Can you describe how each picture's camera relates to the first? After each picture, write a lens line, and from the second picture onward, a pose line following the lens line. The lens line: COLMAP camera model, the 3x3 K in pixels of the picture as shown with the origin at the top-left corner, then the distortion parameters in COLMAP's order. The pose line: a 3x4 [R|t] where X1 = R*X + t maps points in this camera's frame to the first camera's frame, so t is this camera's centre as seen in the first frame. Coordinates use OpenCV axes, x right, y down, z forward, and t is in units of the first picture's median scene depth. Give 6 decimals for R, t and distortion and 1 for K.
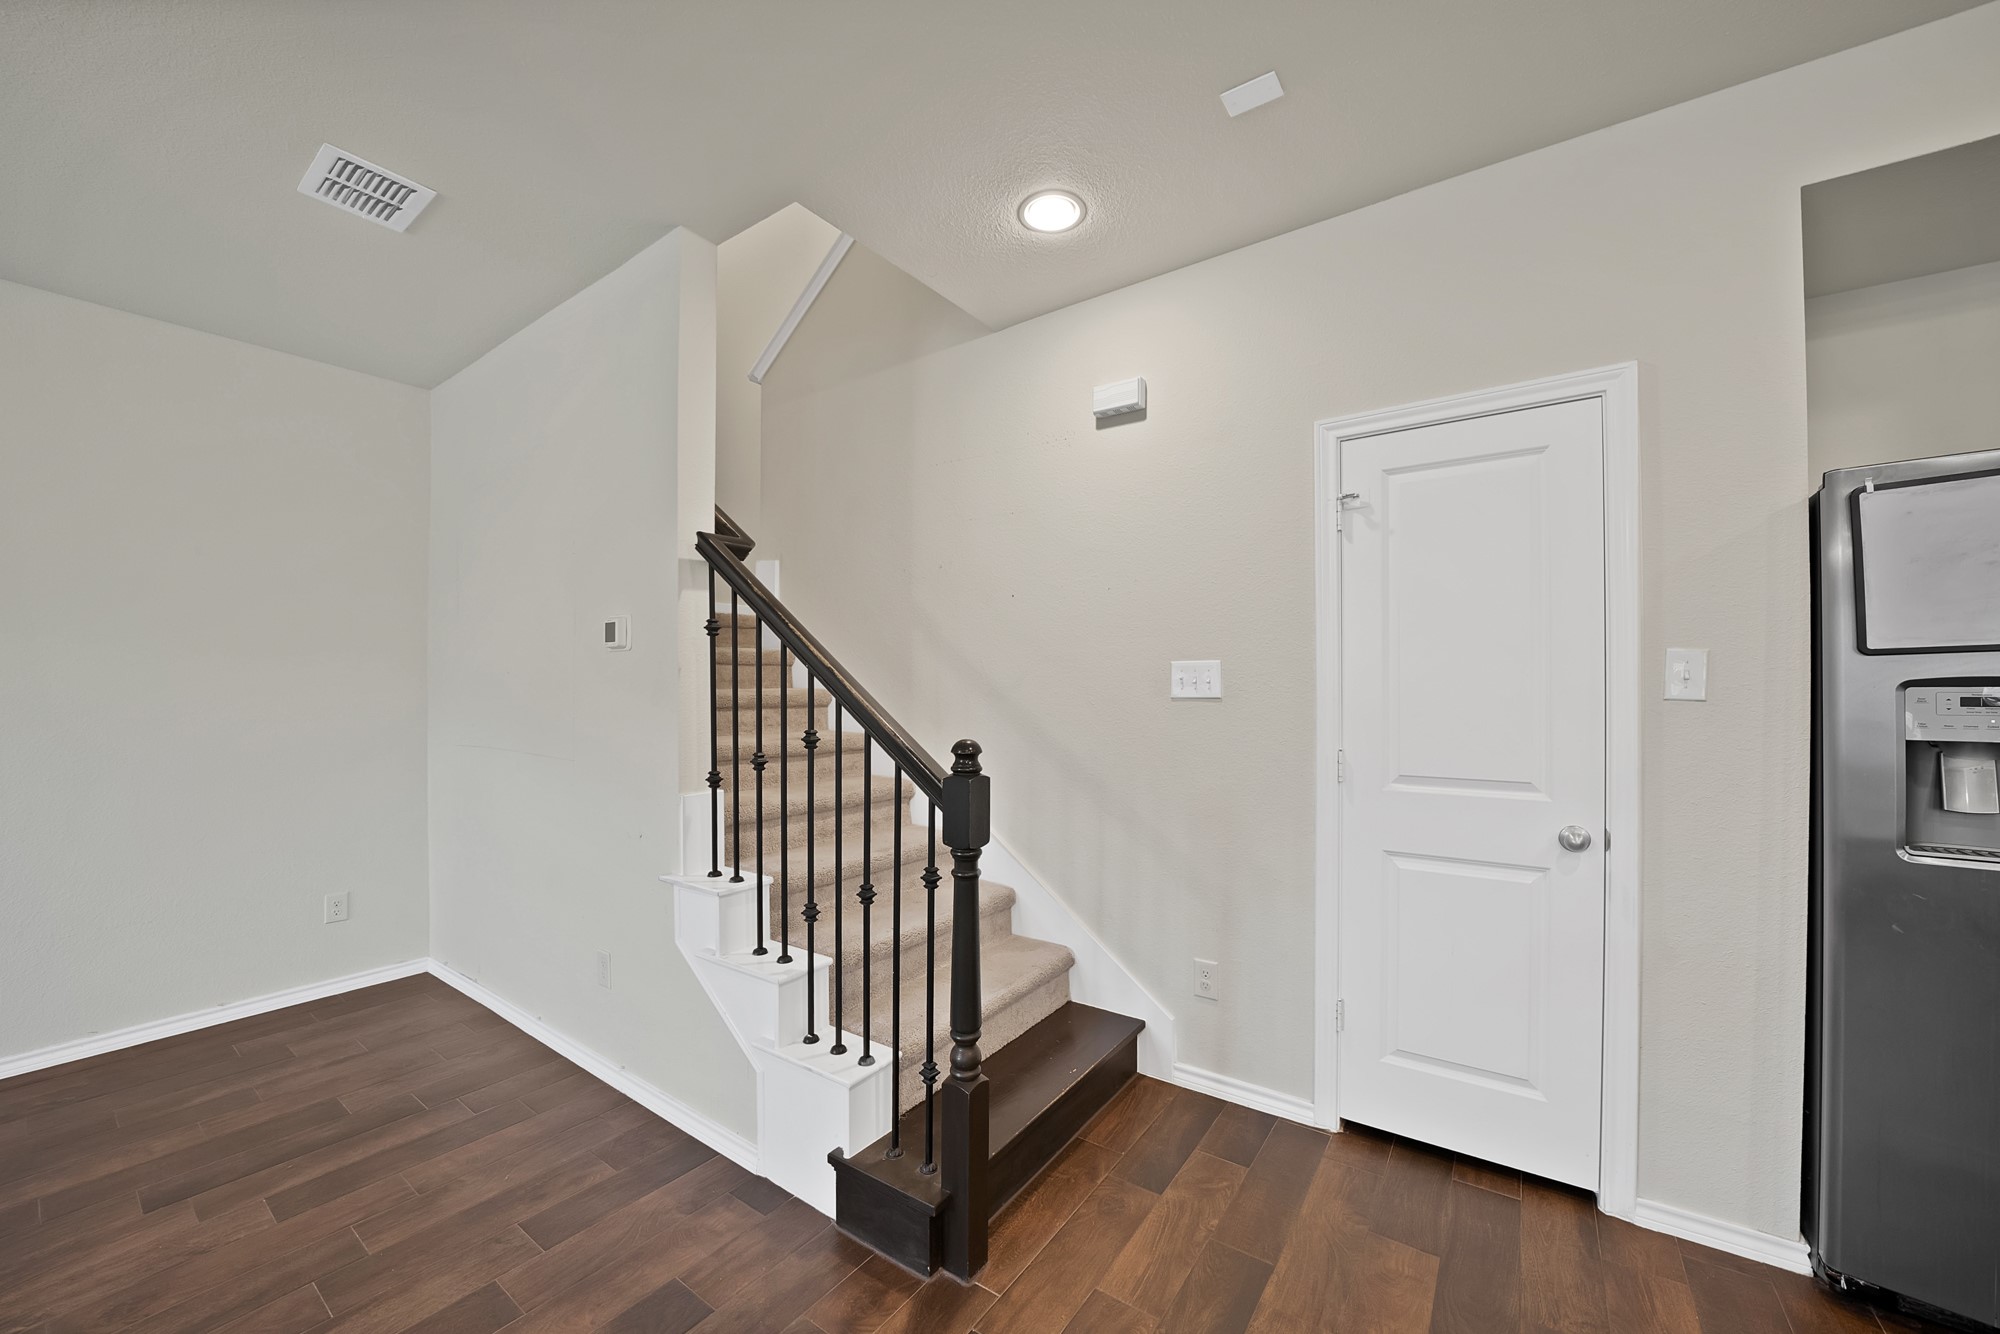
lens RADIAL K [[732.1, 0, 1030.1], [0, 732.1, 708.9], [0, 0, 1]] dist [-0.000934, -0.000041]
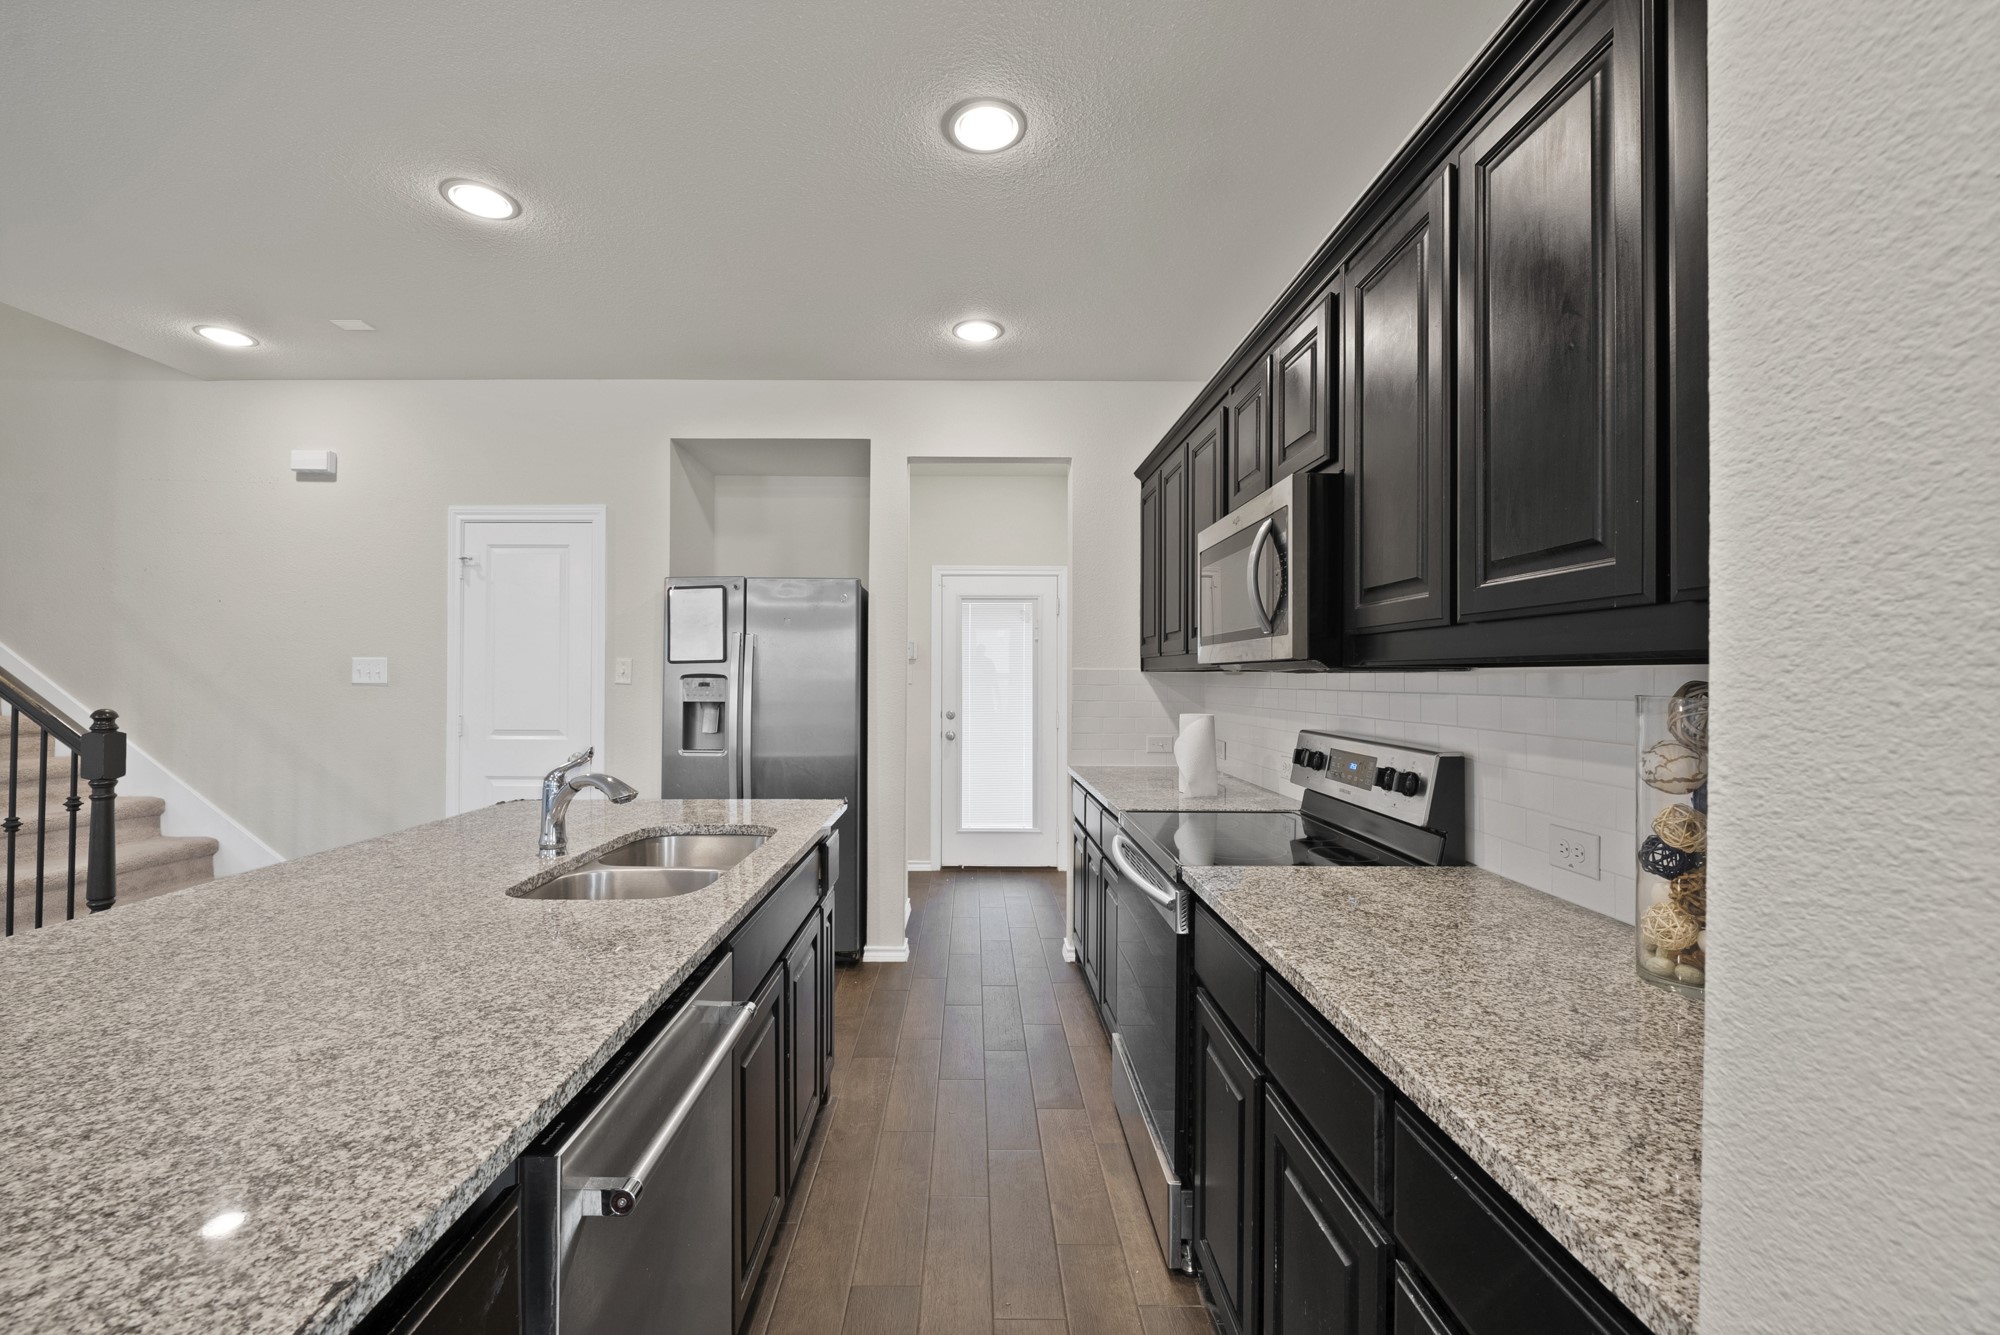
lens RADIAL K [[805.5, 0, 988.4], [0, 805.5, 676.2], [0, 0, 1]] dist [-0.016555, 0.000364]
pose [[0.826042, 0.006025, 0.563577, 0.494638], [0.009277, 0.999662, -0.024285, 0.029111], [-0.563533, 0.025288, 0.825707, -1.373521]]
